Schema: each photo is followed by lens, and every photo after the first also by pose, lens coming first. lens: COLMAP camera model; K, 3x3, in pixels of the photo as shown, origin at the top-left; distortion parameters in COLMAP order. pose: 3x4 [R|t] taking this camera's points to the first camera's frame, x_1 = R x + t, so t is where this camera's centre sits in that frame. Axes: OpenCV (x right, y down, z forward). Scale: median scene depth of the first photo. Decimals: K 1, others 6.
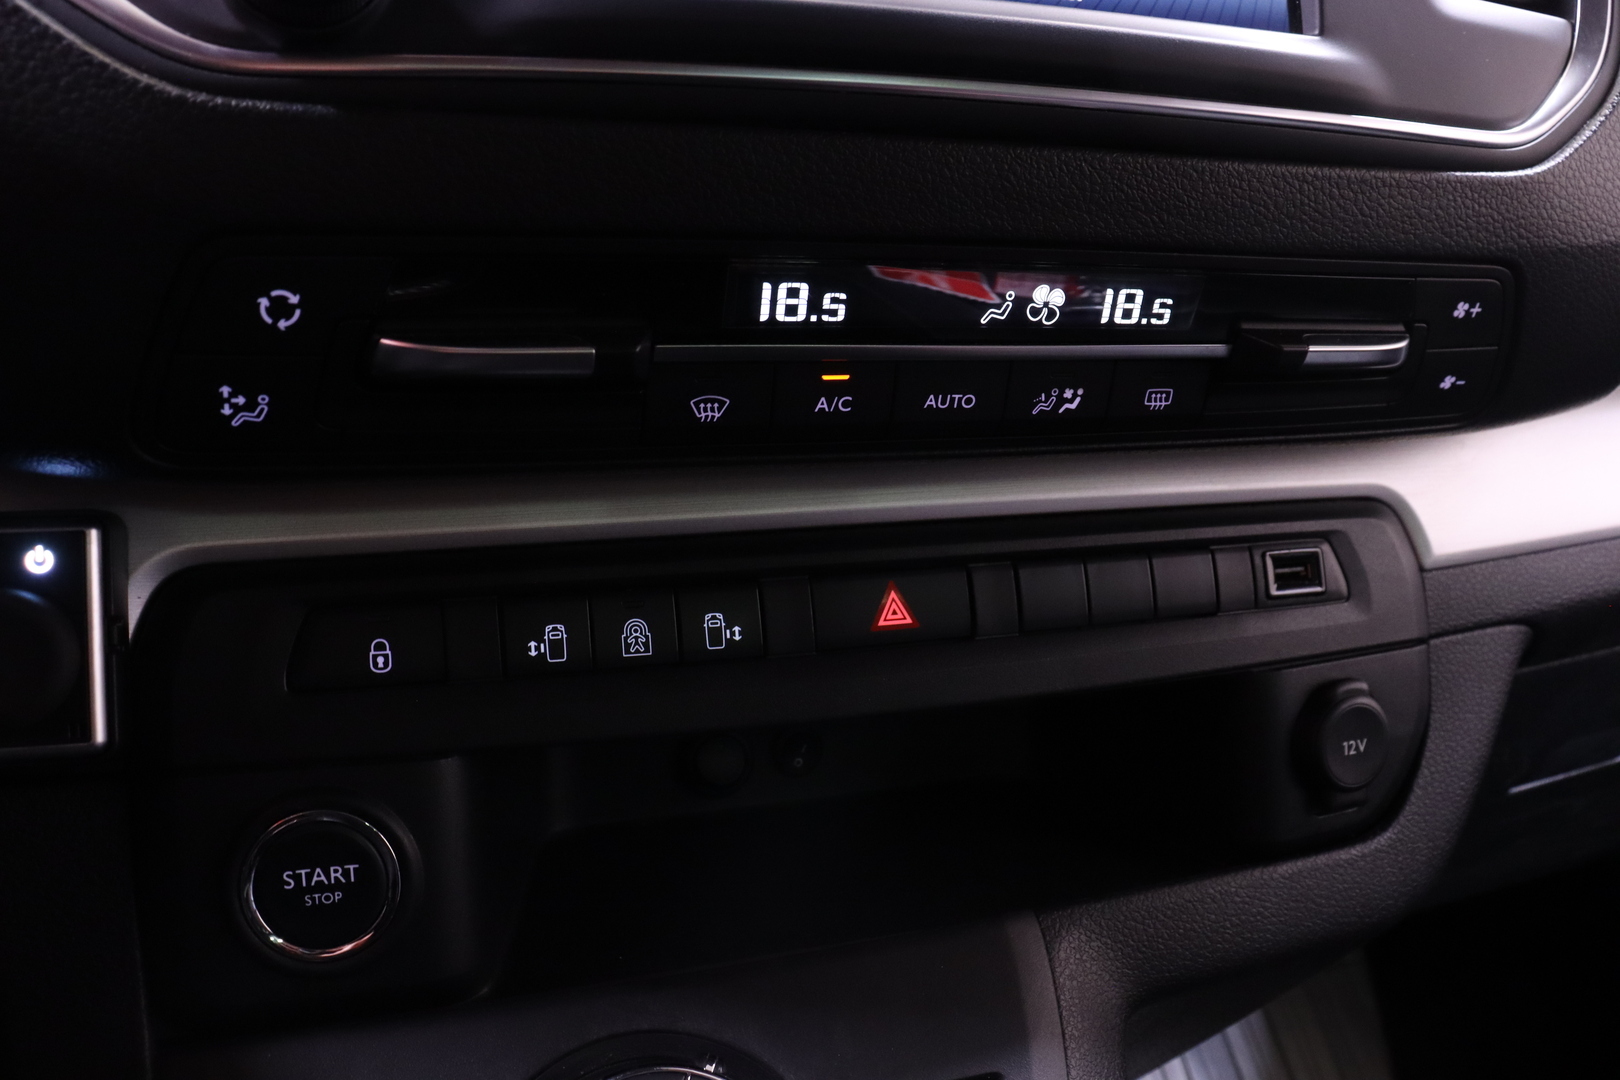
lens RADIAL K [[1302.6, 0, 797.8], [0, 1302.6, 538.2], [0, 0, 1]] dist [-0.176148, 0.136040]
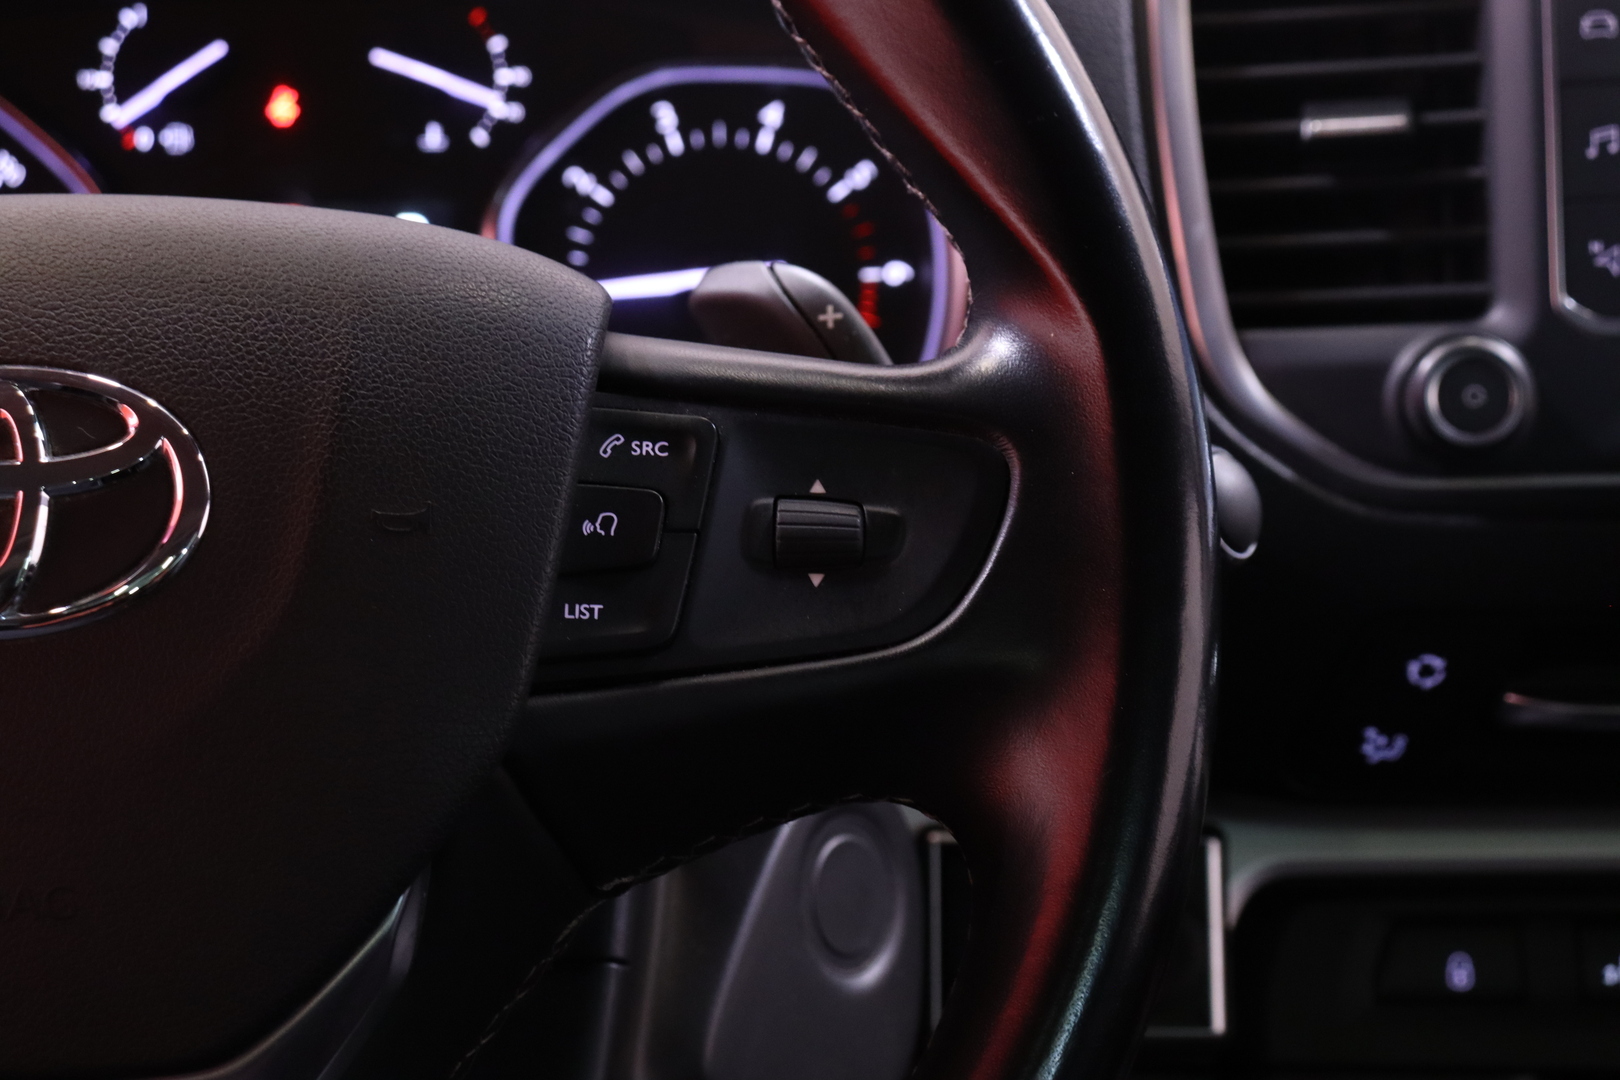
lens RADIAL K [[3678.3, 0, 804.3], [0, 3678.3, 540.4], [0, 0, 1]] dist [0.320886, 0.231102]
pose [[0.950343, 0.010500, -0.311028, 0.111749], [-0.036153, 0.996389, -0.076830, -0.006146], [0.309098, 0.084260, 0.947290, -2.085681]]
